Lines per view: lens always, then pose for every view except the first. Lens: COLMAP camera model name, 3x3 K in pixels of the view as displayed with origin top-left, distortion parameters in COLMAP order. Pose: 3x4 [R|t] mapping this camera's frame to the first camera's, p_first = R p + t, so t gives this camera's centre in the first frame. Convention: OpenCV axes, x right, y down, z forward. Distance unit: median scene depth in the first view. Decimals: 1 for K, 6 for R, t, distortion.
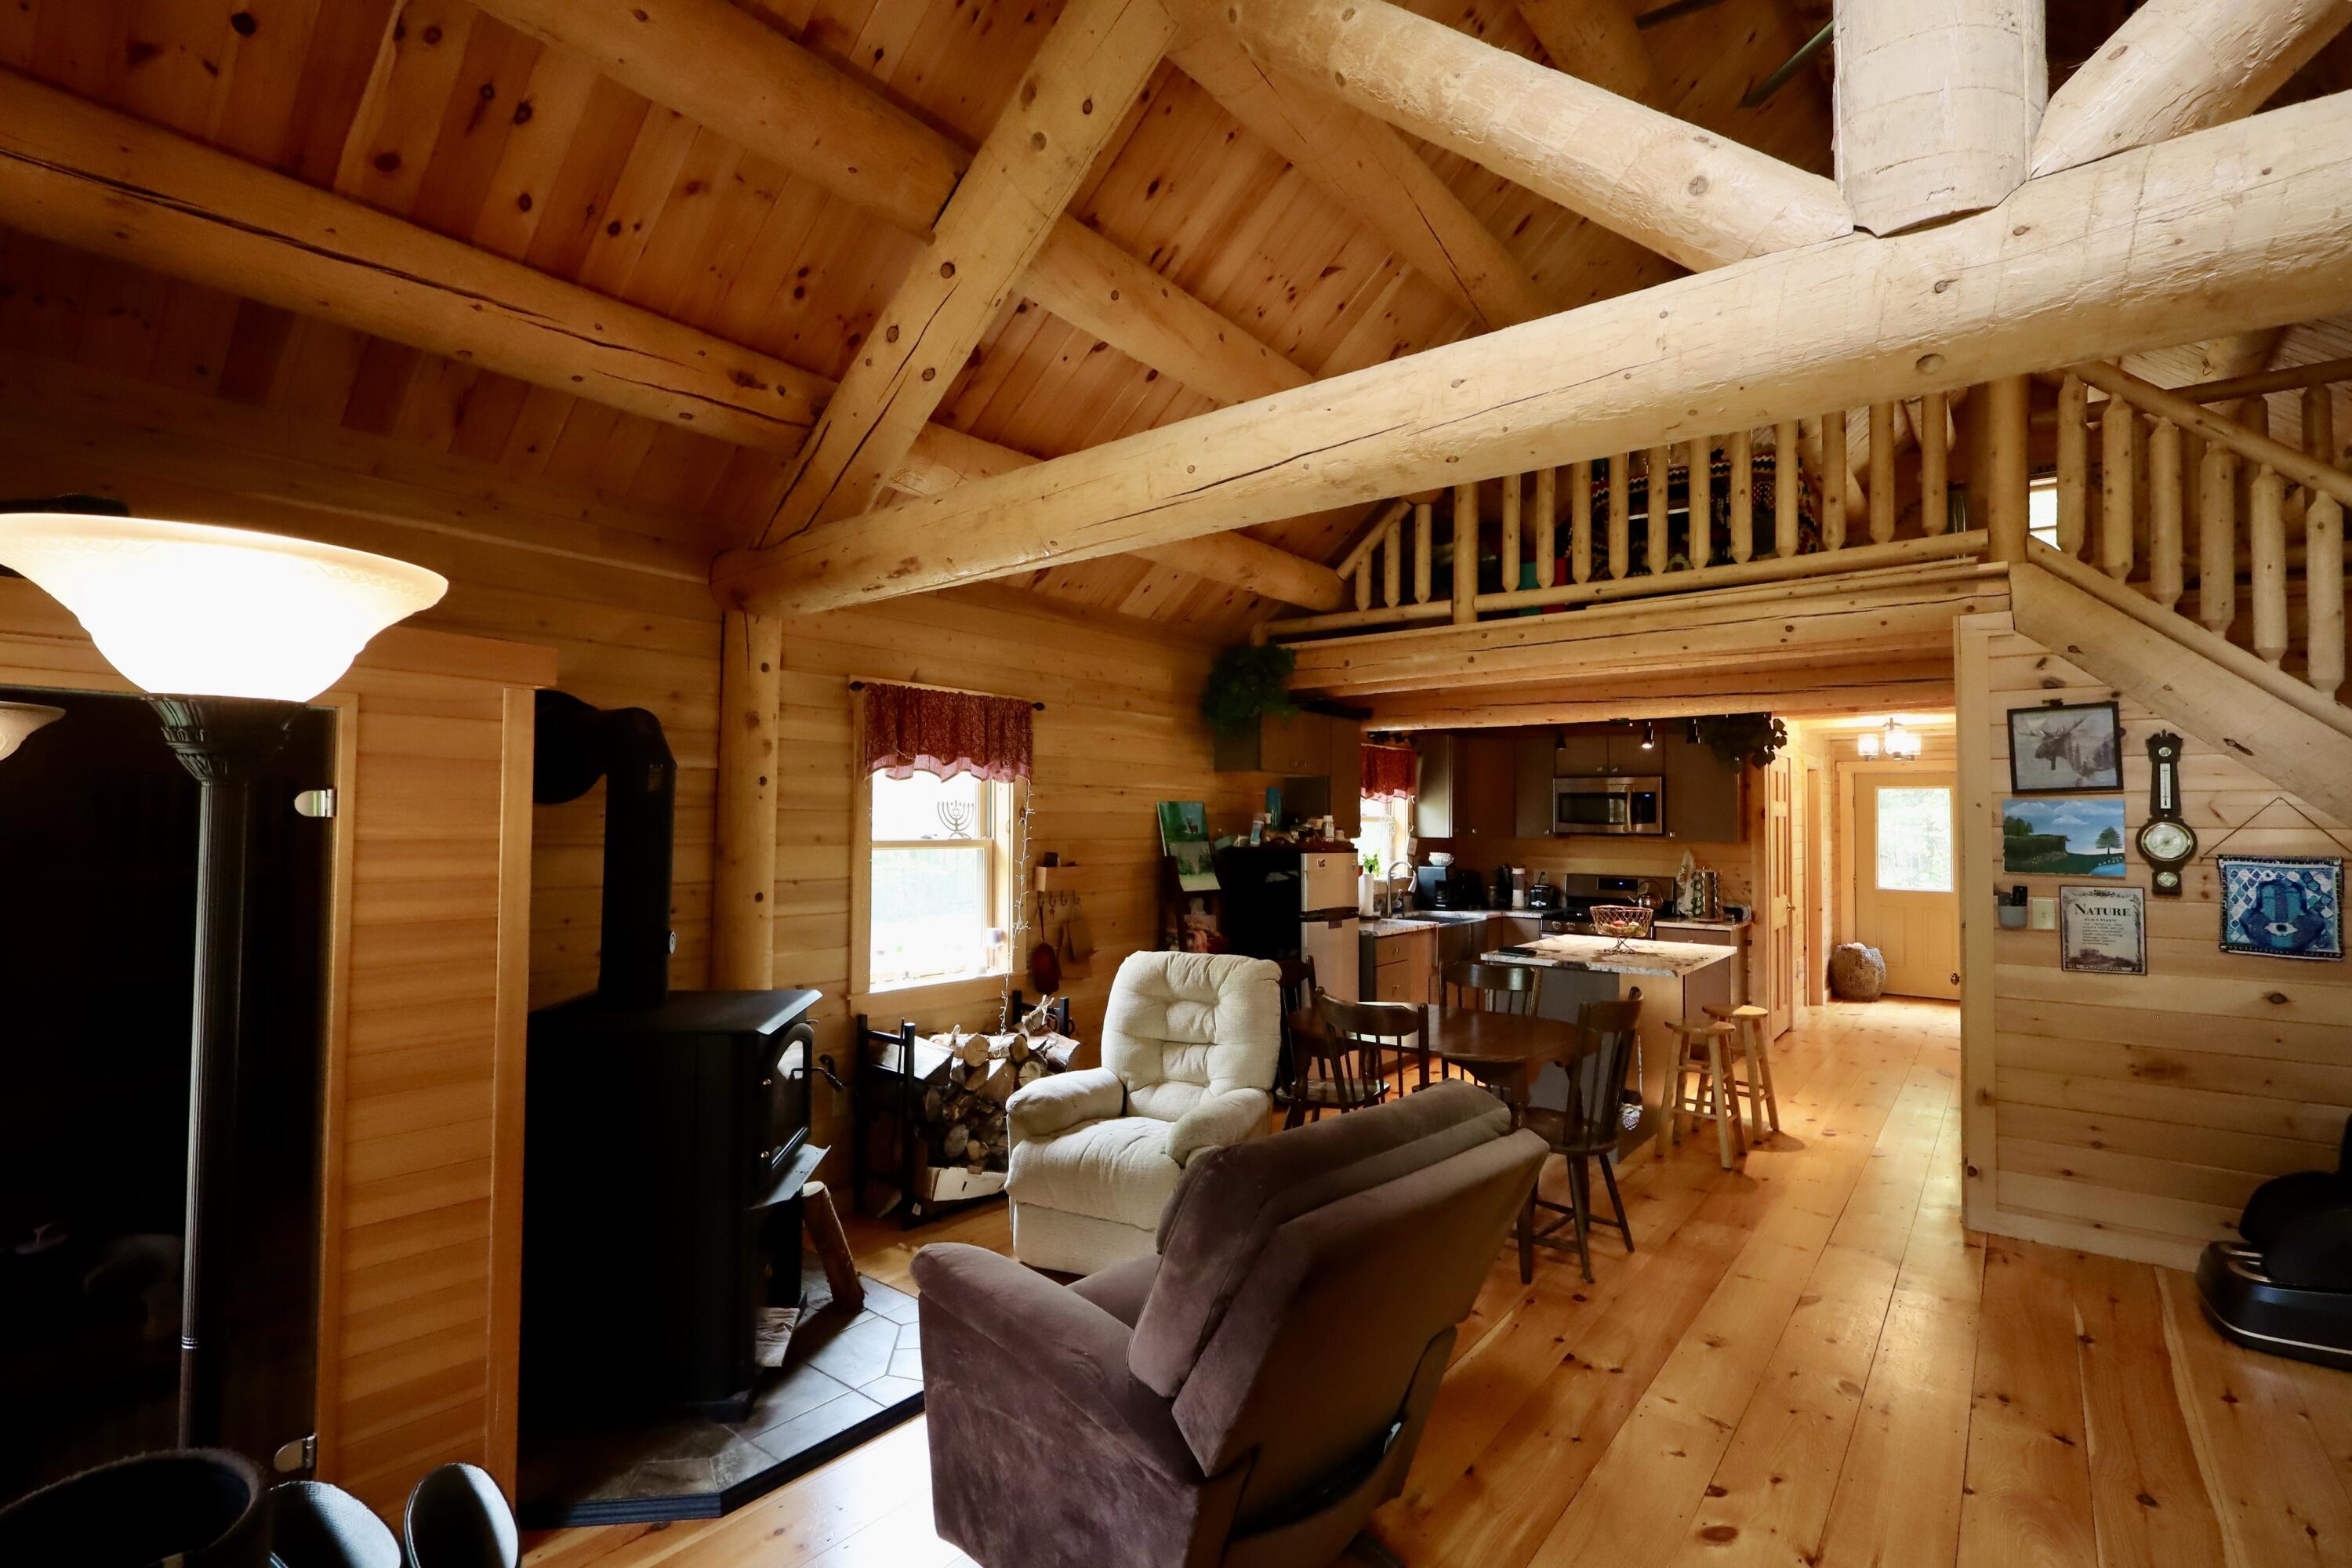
lens RADIAL K [[1085.7, 0, 1169.7], [0, 1085.7, 786.2], [0, 0, 1]] dist [-0.004690, 0.001951]
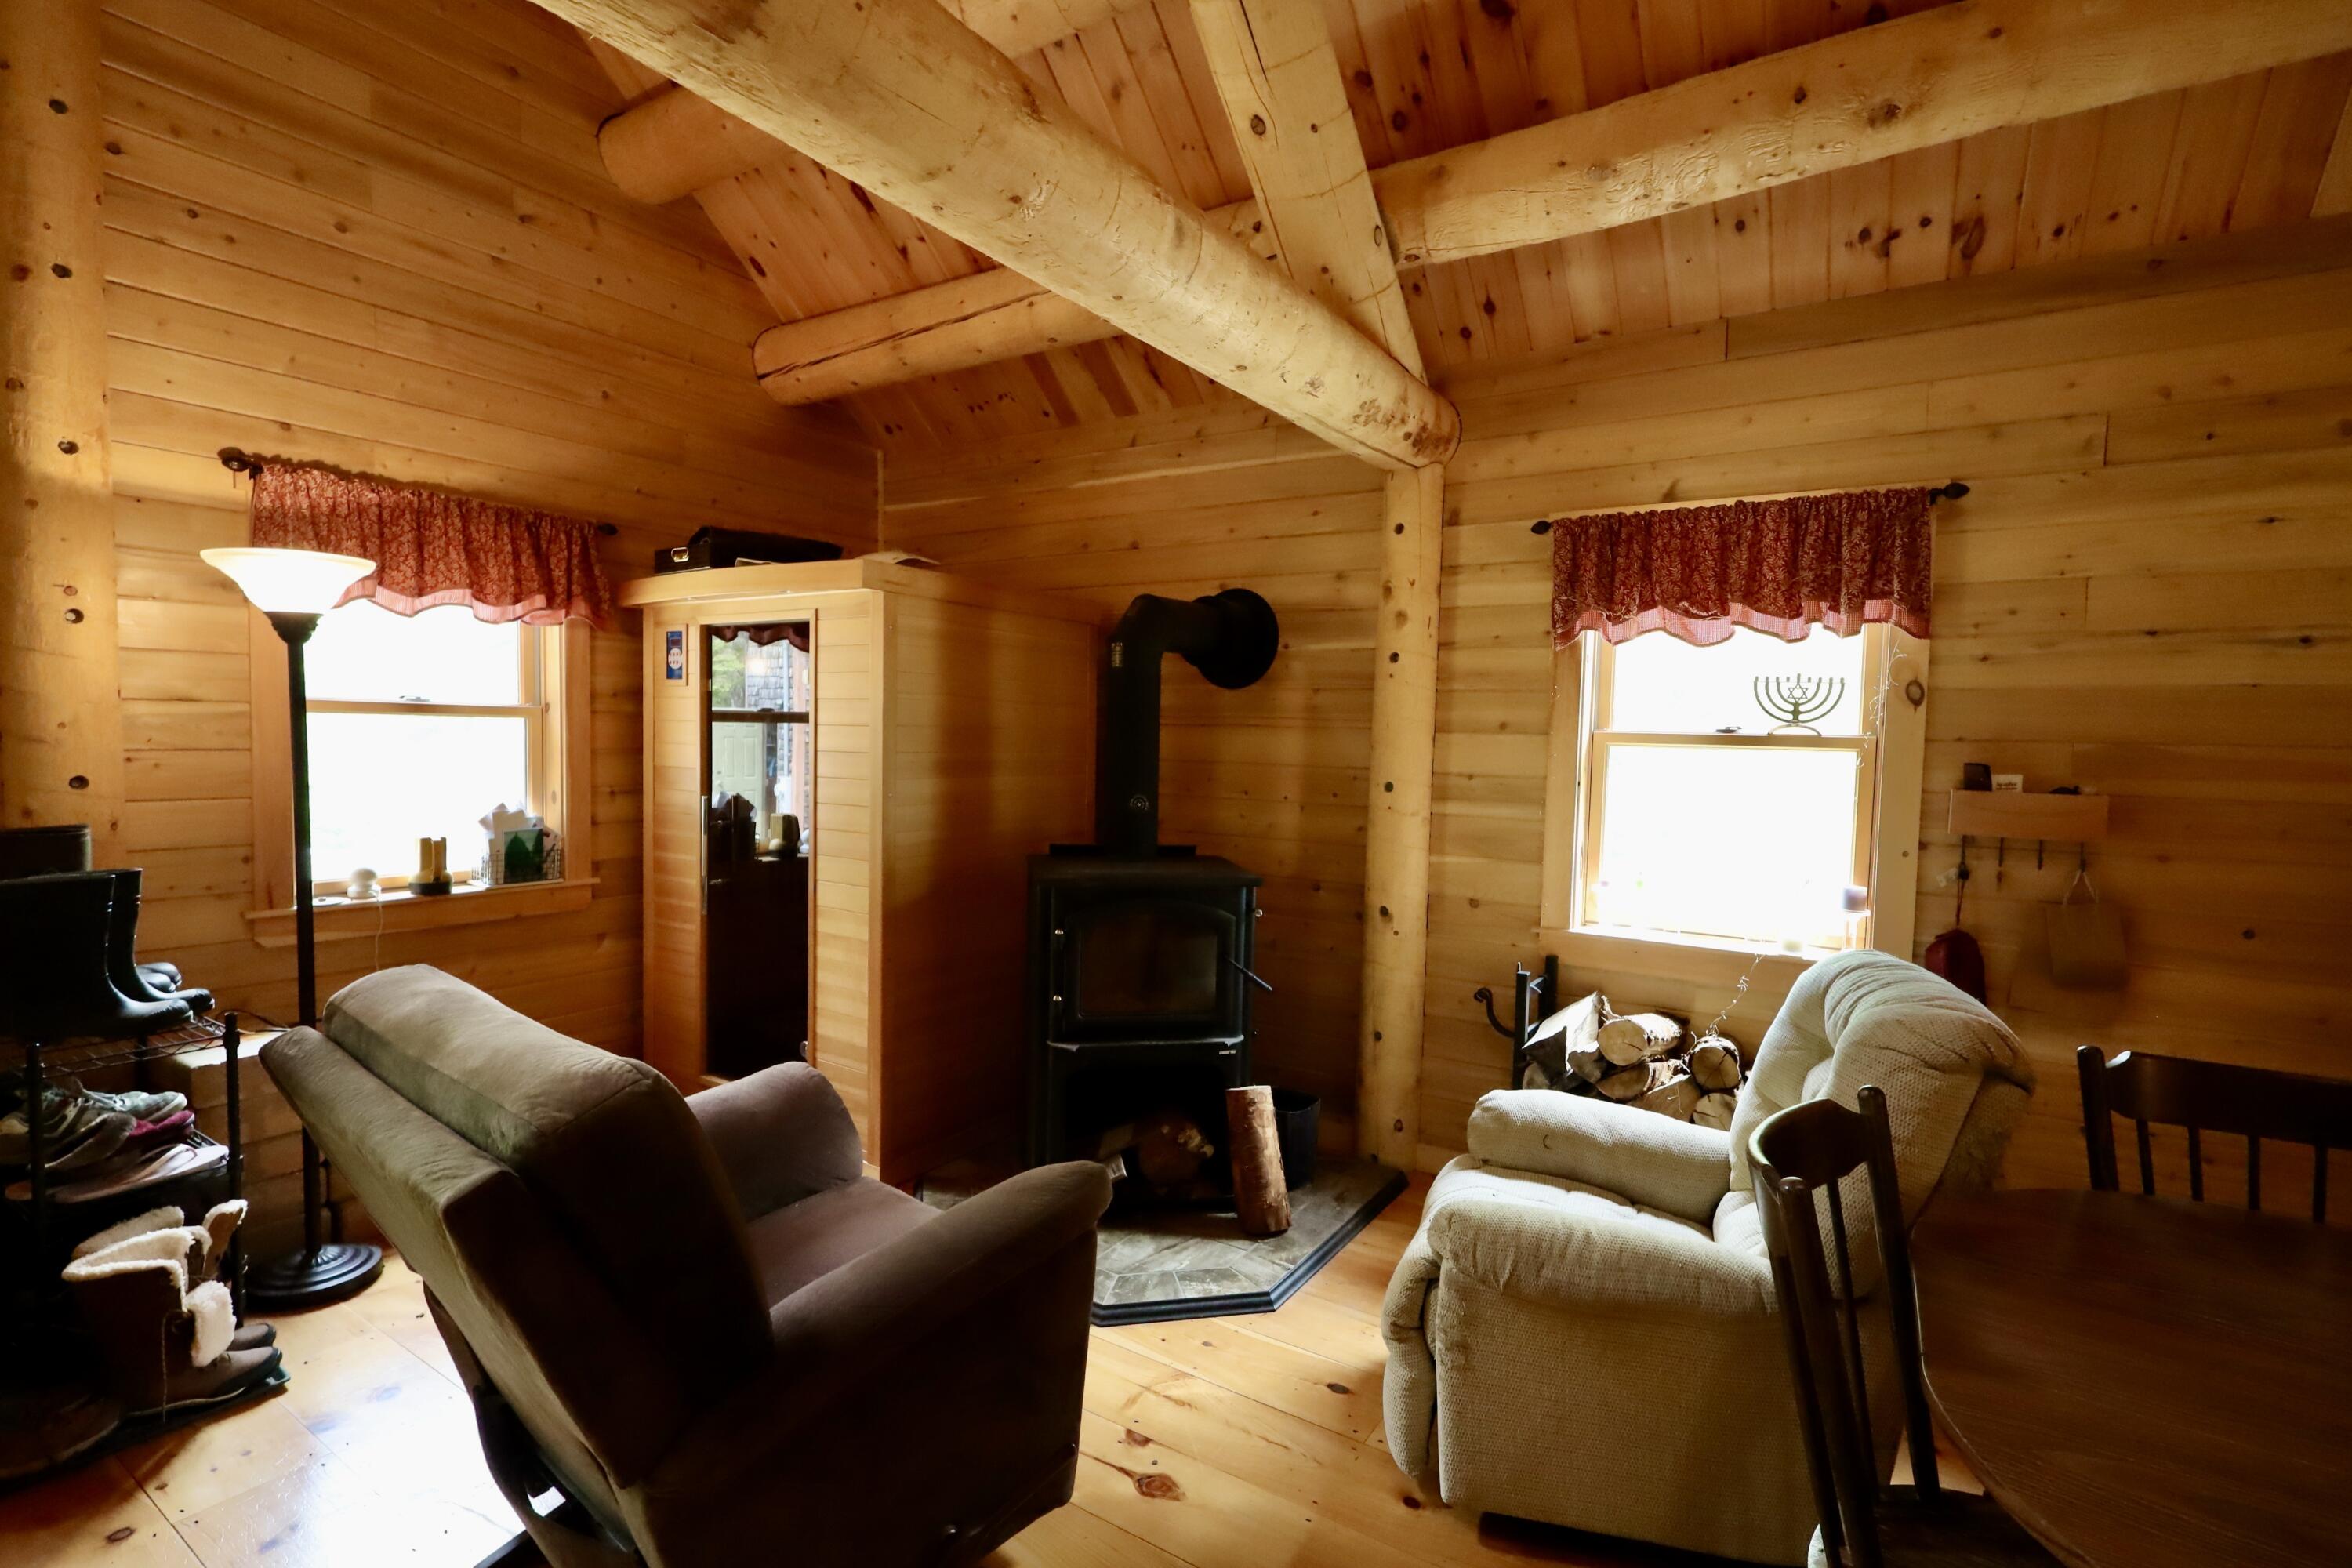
lens RADIAL K [[1085.7, 0, 1175.4], [0, 1085.7, 789.5], [0, 0, 1]] dist [-0.004690, 0.001951]
pose [[0.098101, 0.048359, -0.994001, 0.434638], [0.009329, 0.998730, 0.049510, 0.050143], [0.995133, -0.014130, 0.097525, 0.631057]]
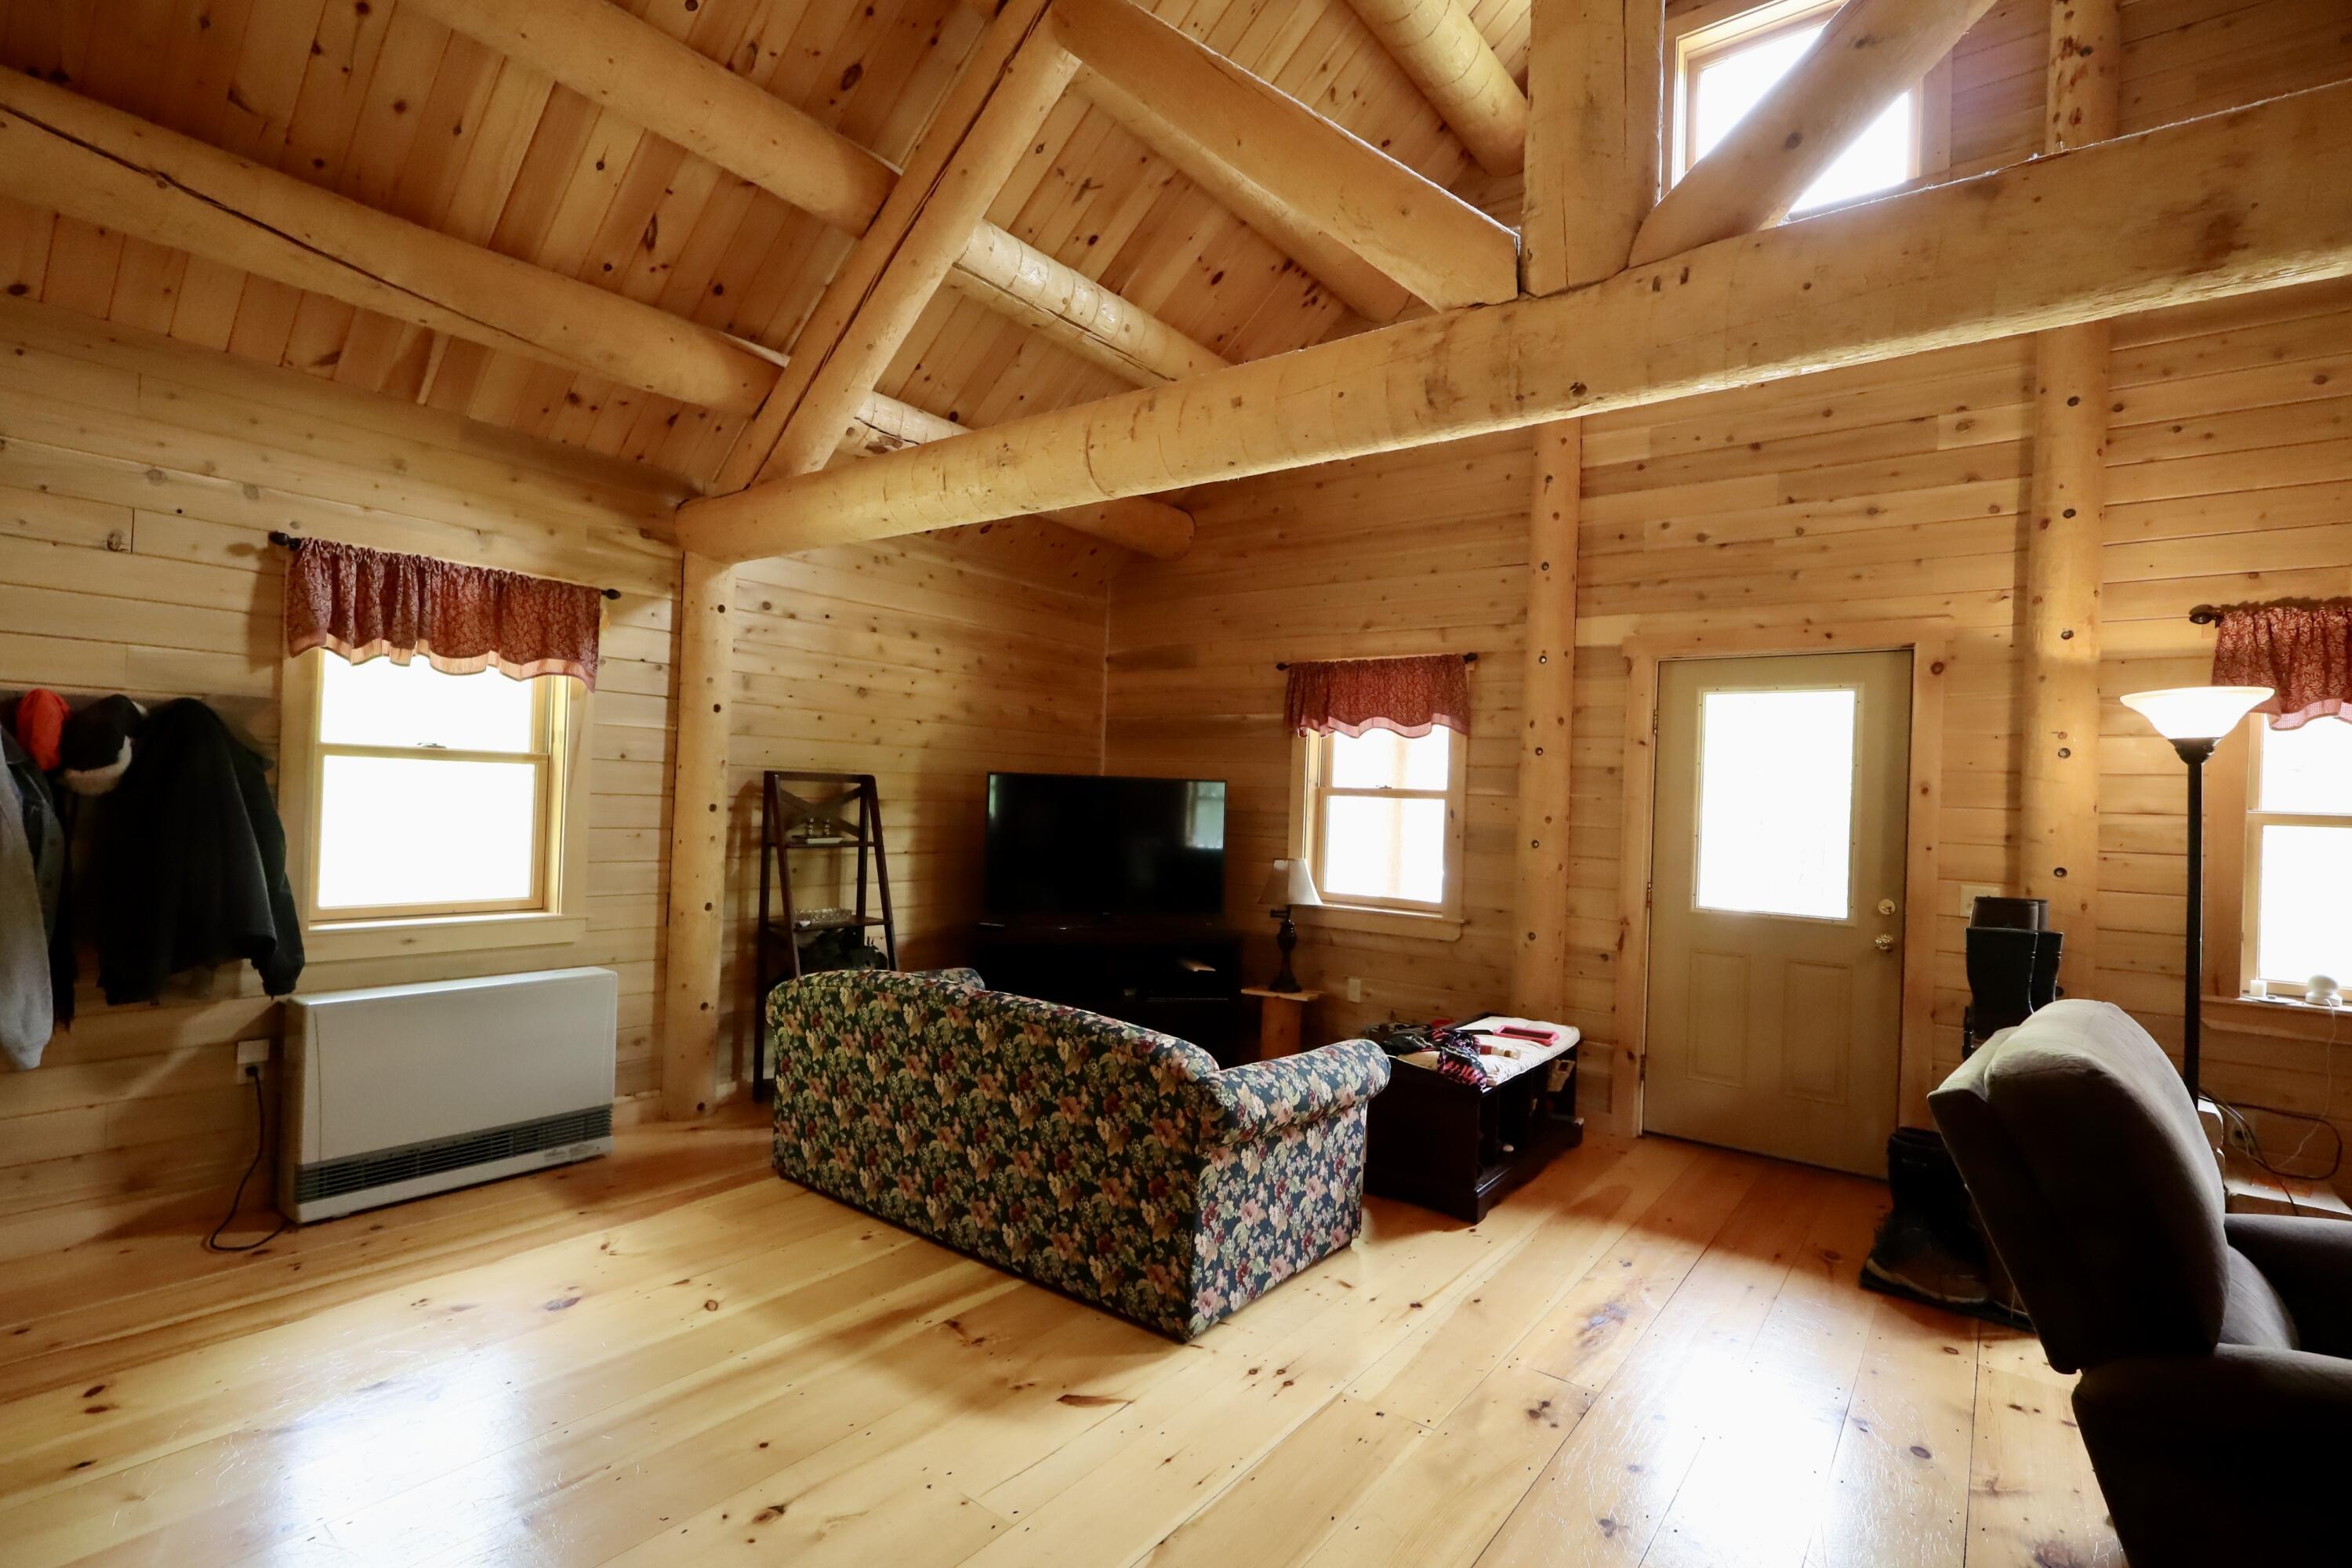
lens RADIAL K [[1085.7, 0, 1176.5], [0, 1085.7, 790.5], [0, 0, 1]] dist [-0.004690, 0.001951]
pose [[-0.998865, -0.040980, -0.024283, 0.480452], [-0.039961, 0.998358, -0.041041, 0.069063], [0.025925, -0.040025, -0.998862, 0.908395]]
